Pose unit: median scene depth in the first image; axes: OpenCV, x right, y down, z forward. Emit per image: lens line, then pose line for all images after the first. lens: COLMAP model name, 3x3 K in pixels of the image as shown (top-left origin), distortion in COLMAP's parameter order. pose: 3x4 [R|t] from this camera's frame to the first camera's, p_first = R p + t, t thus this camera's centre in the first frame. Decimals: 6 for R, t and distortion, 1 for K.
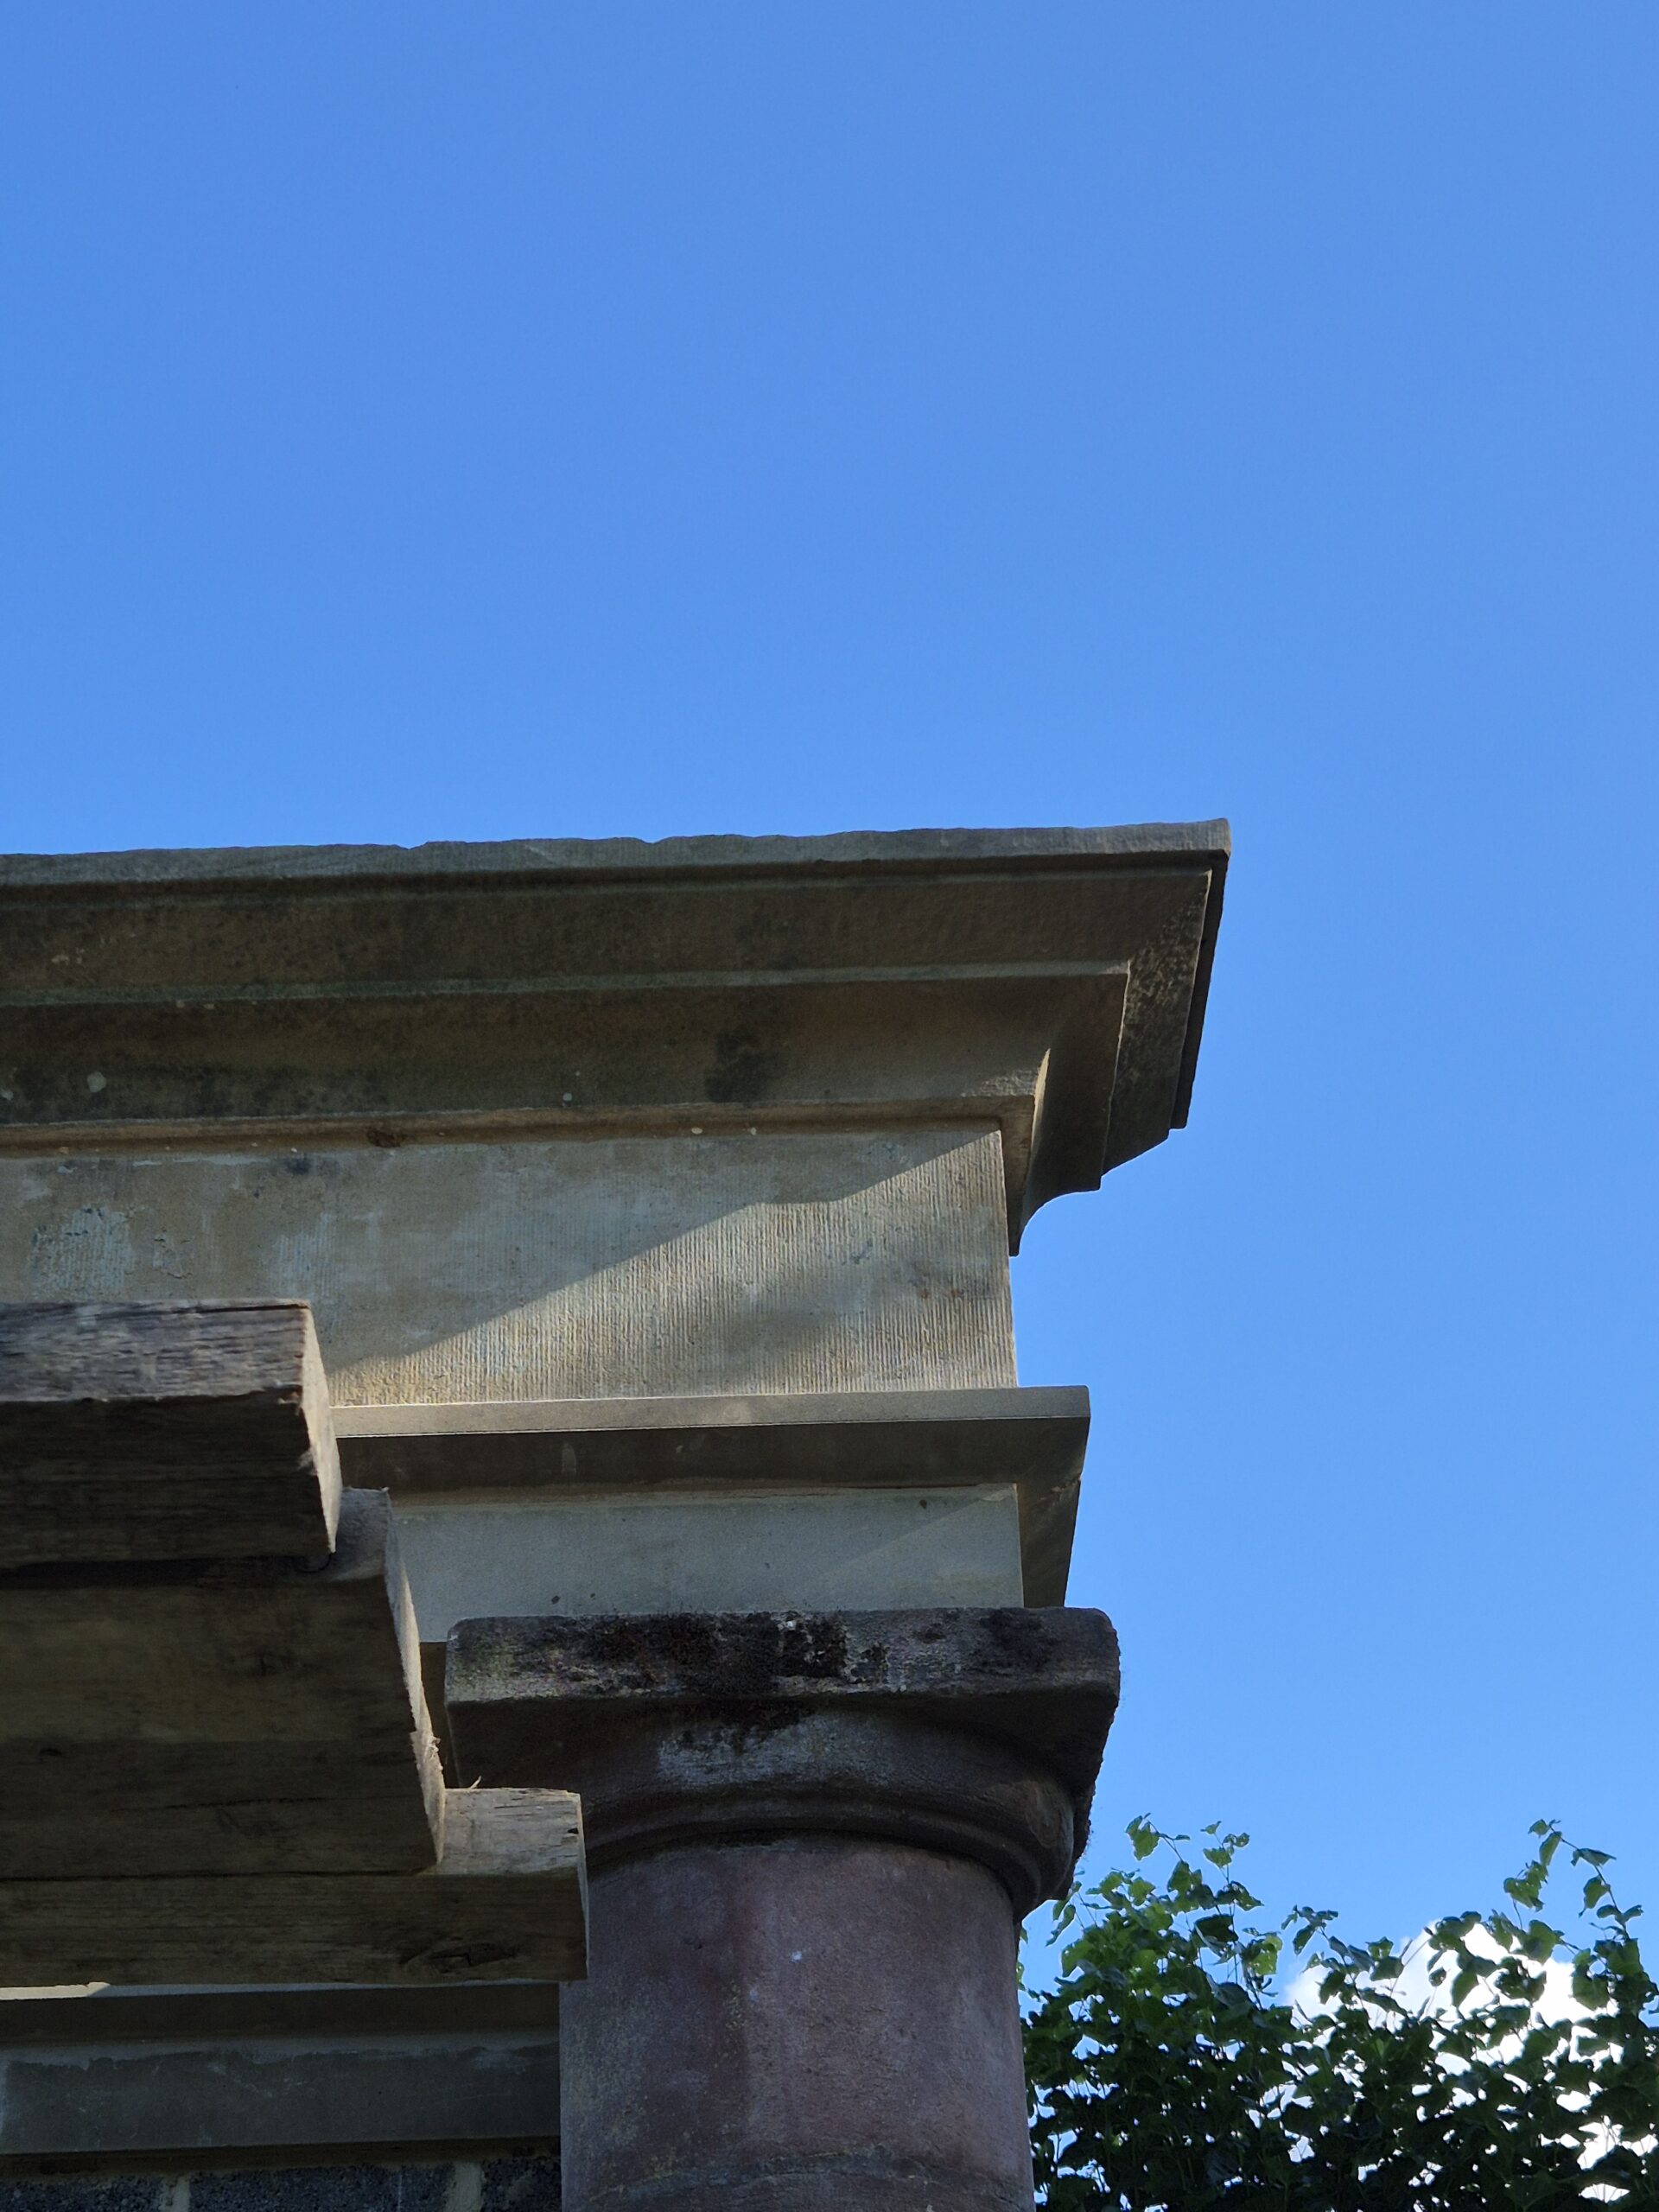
lens RADIAL K [[3678.9, 0, 829.5], [0, 3678.9, 1106.0], [0, 0, 1]] dist [0.094182, -0.133668]
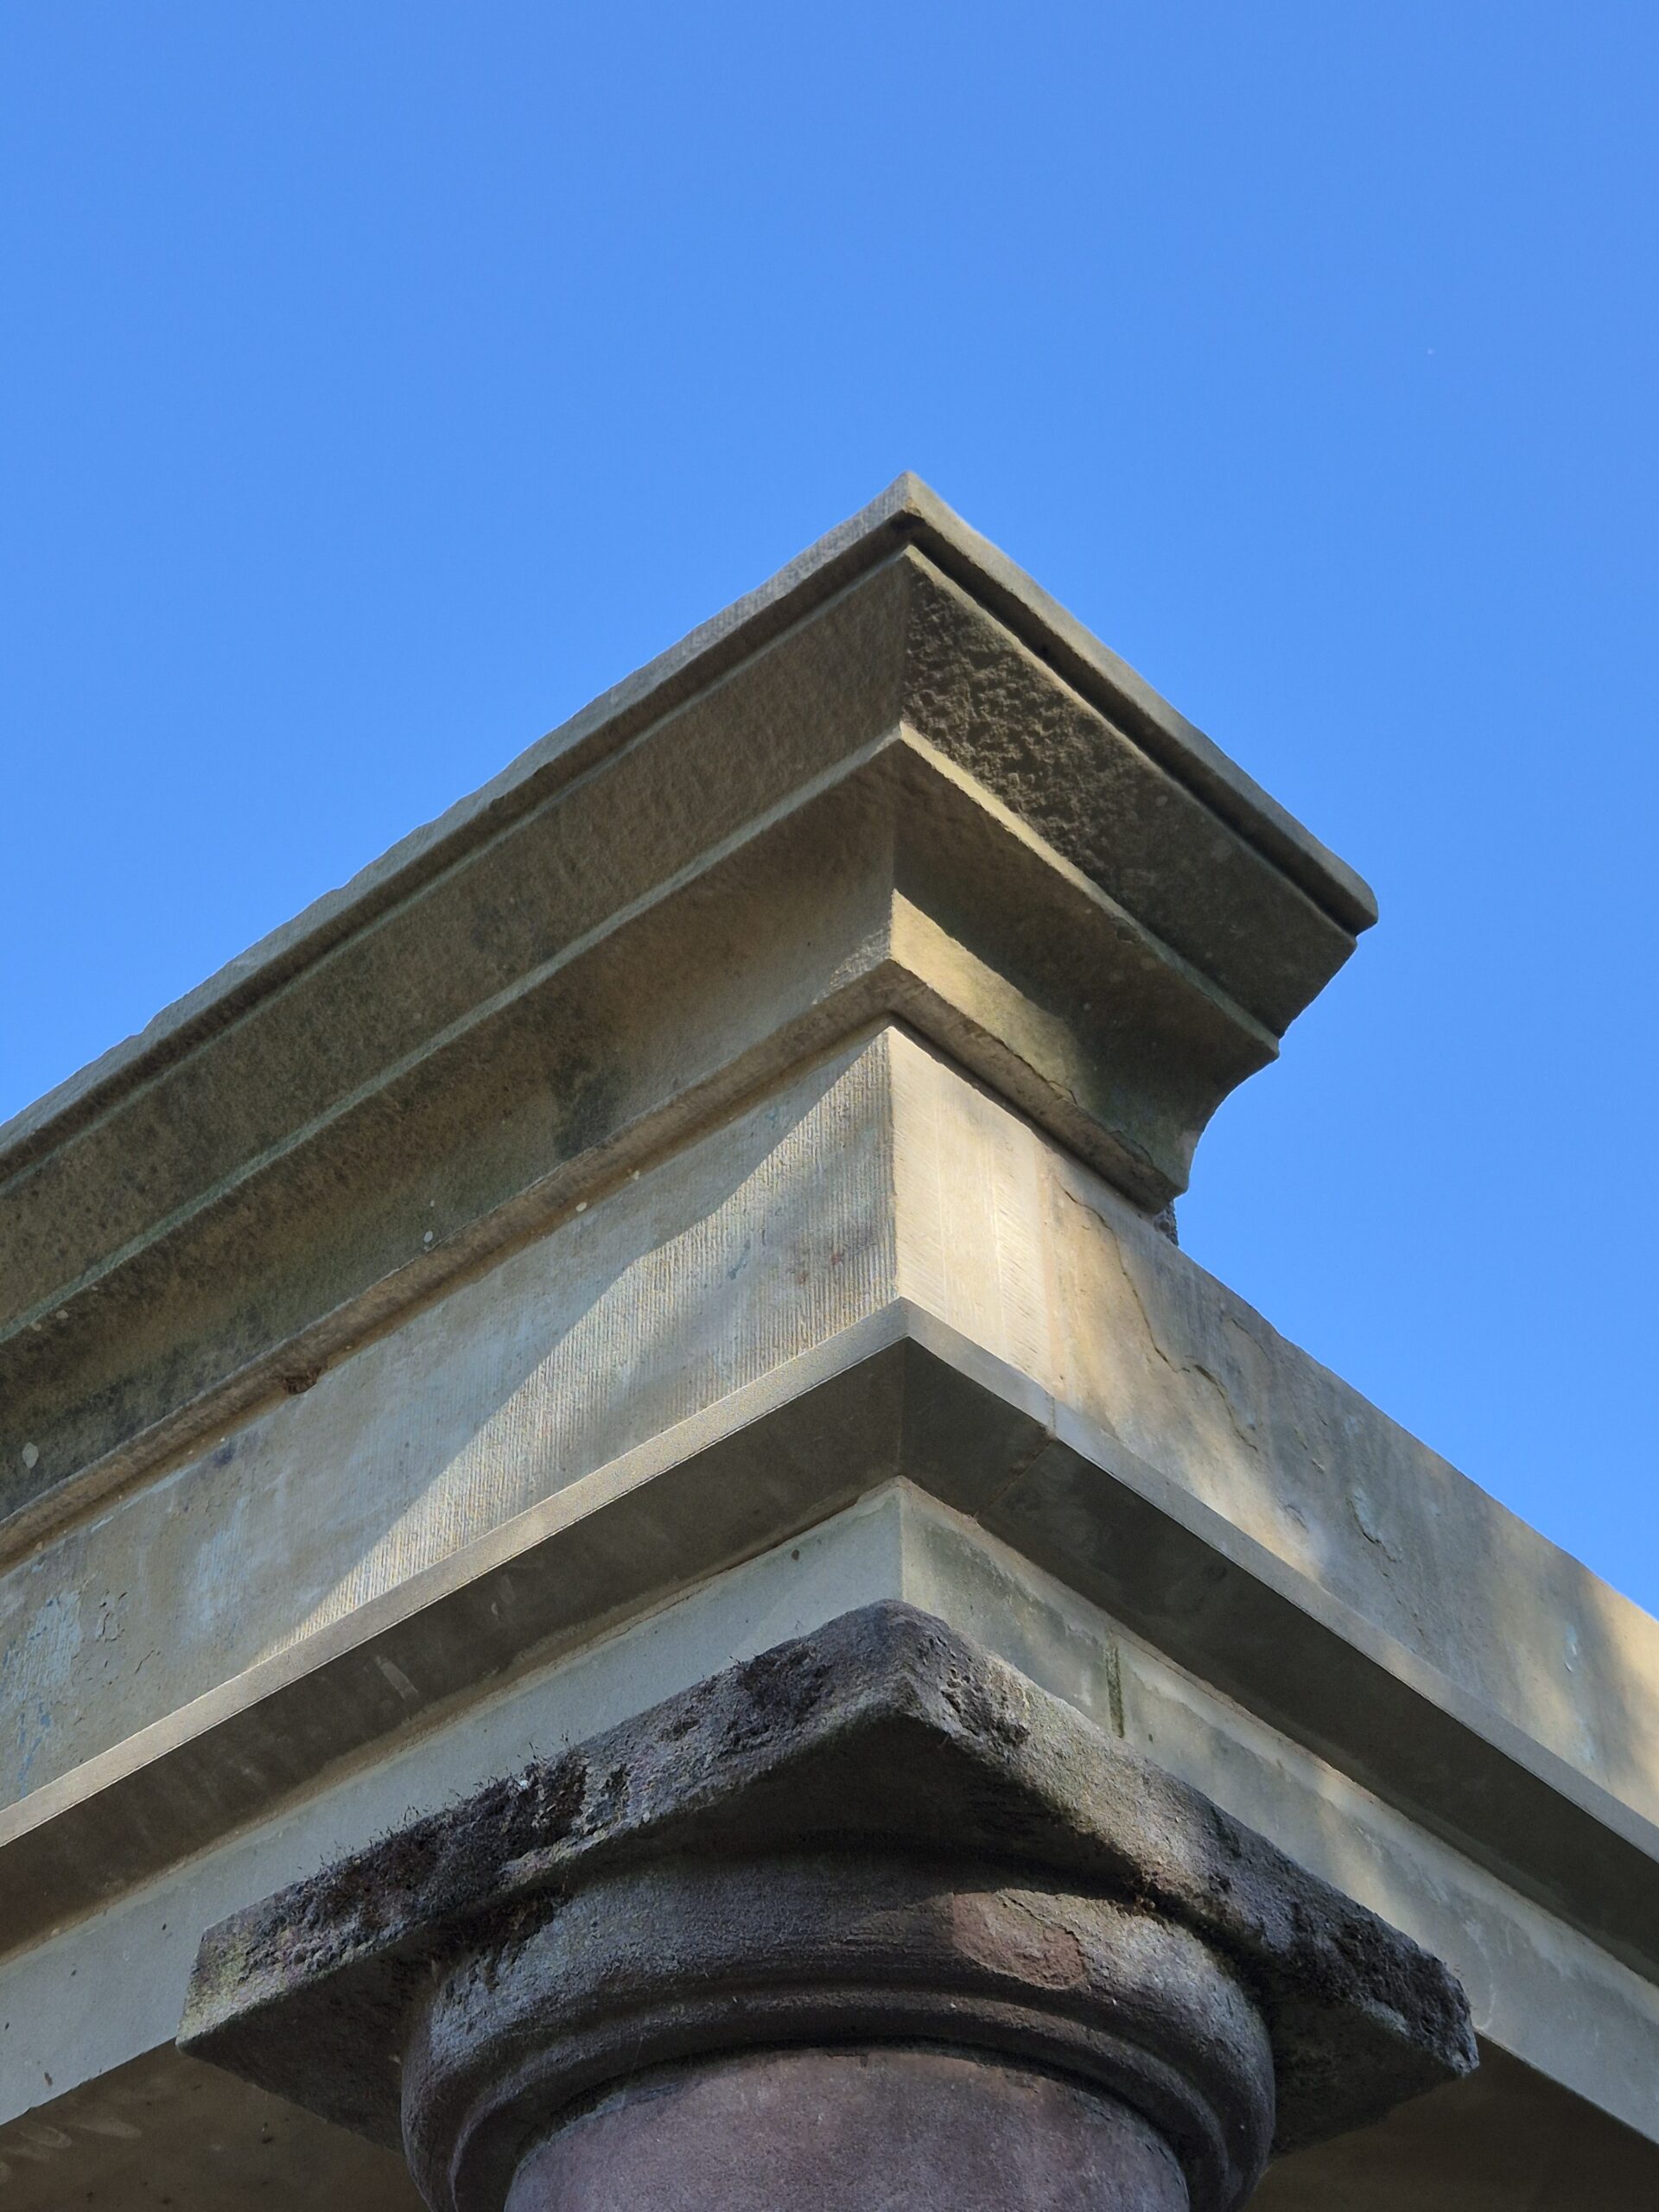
lens RADIAL K [[3678.9, 0, 829.5], [0, 3678.9, 1106.0], [0, 0, 1]] dist [0.094182, -0.133668]
pose [[0.737527, -0.432214, -0.518888, 0.404828], [0.326758, 0.900824, -0.285911, 0.222431], [0.591002, 0.041317, 0.805611, 0.440764]]
